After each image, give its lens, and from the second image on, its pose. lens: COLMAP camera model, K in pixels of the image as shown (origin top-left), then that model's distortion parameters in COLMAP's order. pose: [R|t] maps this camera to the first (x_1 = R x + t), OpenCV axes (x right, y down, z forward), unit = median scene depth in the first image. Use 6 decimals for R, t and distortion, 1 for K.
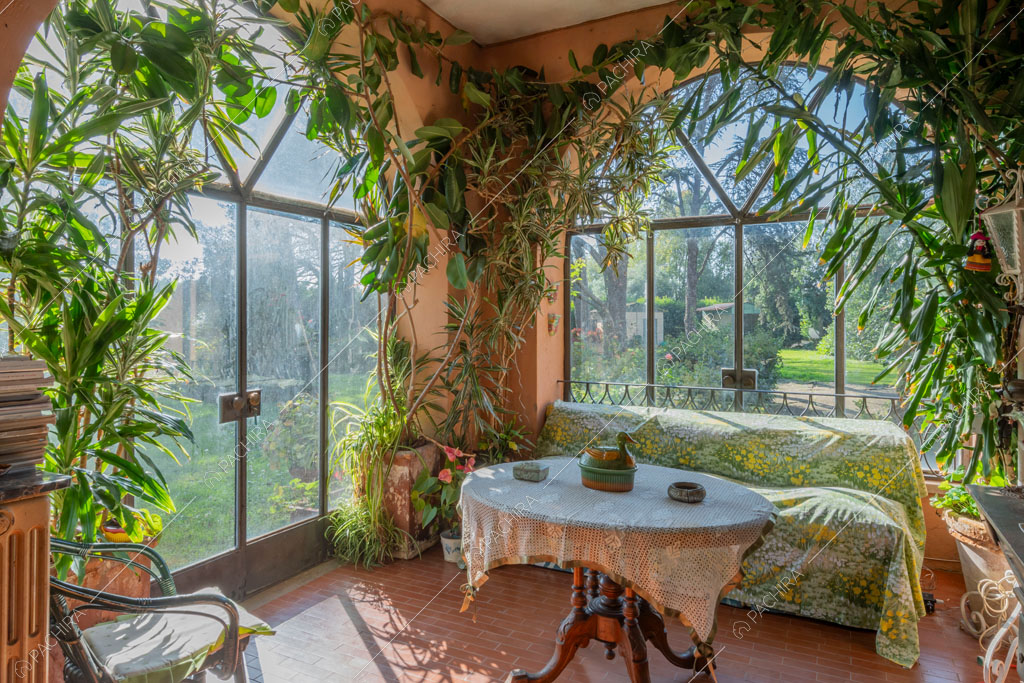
lens RADIAL K [[635.7, 0, 528.4], [0, 635.7, 339.5], [0, 0, 1]] dist [0.003065, 0.000616]
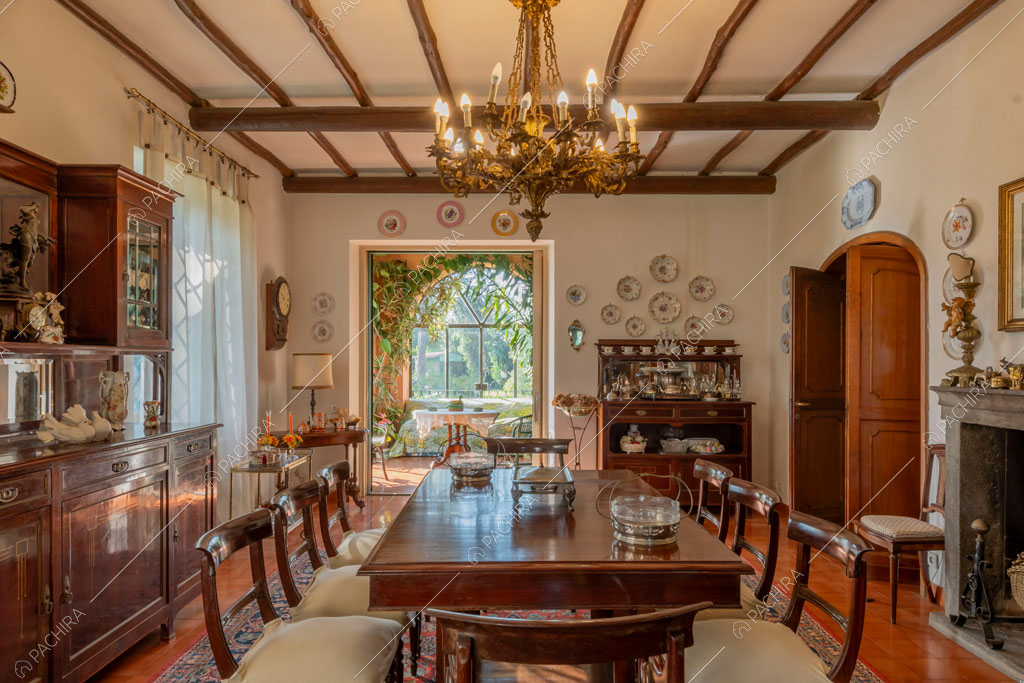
lens RADIAL K [[635.7, 0, 528.4], [0, 635.7, 339.5], [0, 0, 1]] dist [0.003065, 0.000616]
pose [[0.892955, 0.026330, 0.449375, -0.678283], [0.006235, 0.997469, -0.070835, 0.054905], [-0.450103, 0.066054, 0.890530, -1.434560]]
